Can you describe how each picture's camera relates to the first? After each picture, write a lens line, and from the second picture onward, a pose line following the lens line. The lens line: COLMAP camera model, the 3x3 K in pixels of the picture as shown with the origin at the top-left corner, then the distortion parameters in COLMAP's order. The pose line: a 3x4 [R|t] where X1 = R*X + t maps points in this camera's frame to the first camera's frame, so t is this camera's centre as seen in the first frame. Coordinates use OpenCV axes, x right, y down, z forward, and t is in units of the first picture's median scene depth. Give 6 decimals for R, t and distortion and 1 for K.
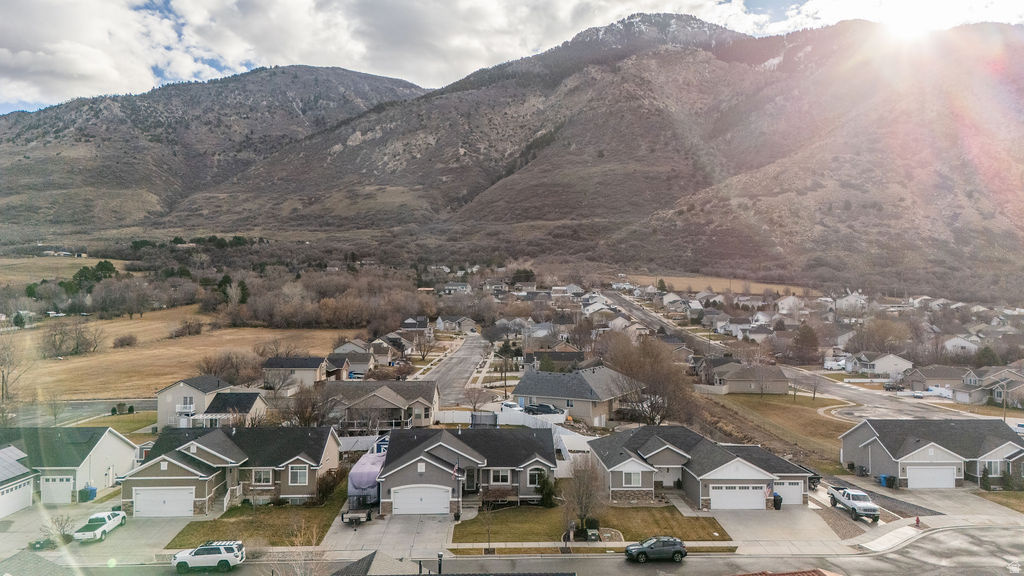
lens RADIAL K [[746.5, 0, 512.0], [0, 746.5, 288.0], [0, 0, 1]] dist [0.091786, -0.098745]
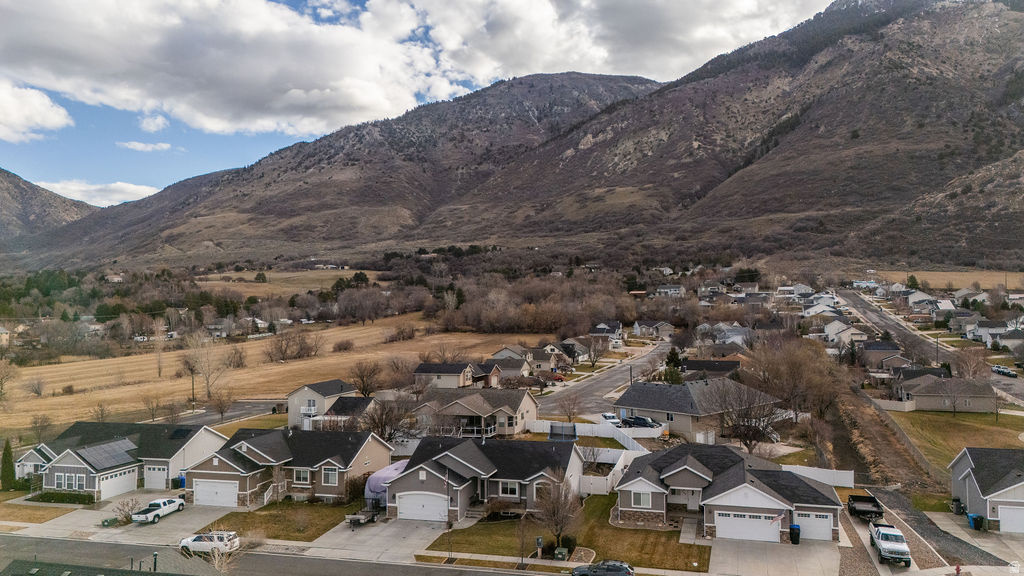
lens RADIAL K [[765.3, 0, 512.0], [0, 765.3, 288.0], [0, 0, 1]] dist [0.092186, -0.098100]
pose [[0.950127, -0.022127, -0.311077, 0.022555], [0.021218, 0.999755, -0.006307, -0.000749], [0.311140, -0.000608, 0.950364, 0.001661]]
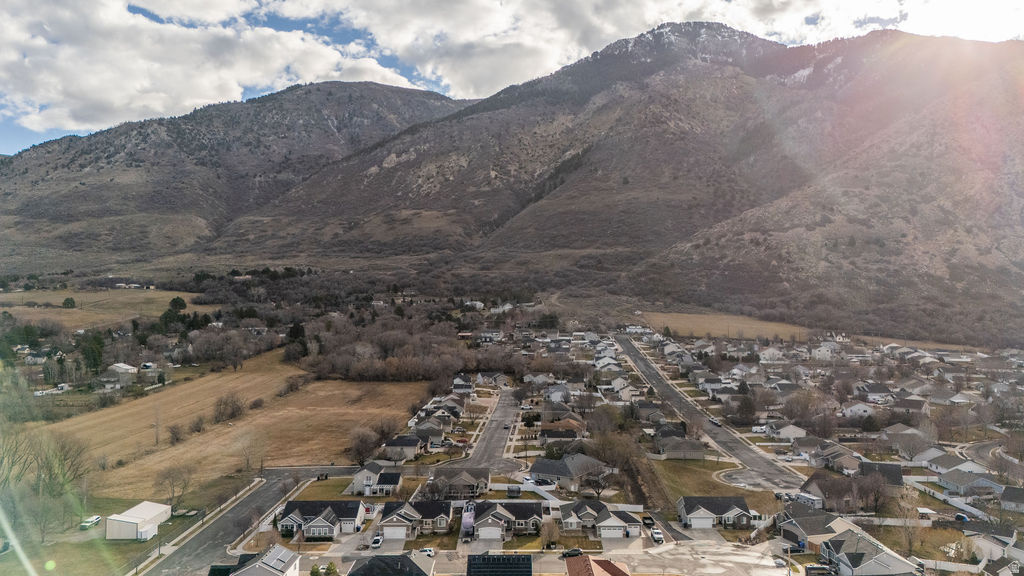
lens RADIAL K [[765.3, 0, 512.0], [0, 765.3, 288.0], [0, 0, 1]] dist [0.092186, -0.098100]
pose [[0.999123, -0.005885, -0.041454, 0.004952], [0.005702, 0.999974, -0.004524, -0.037987], [0.041479, 0.004284, 0.999130, -0.114446]]
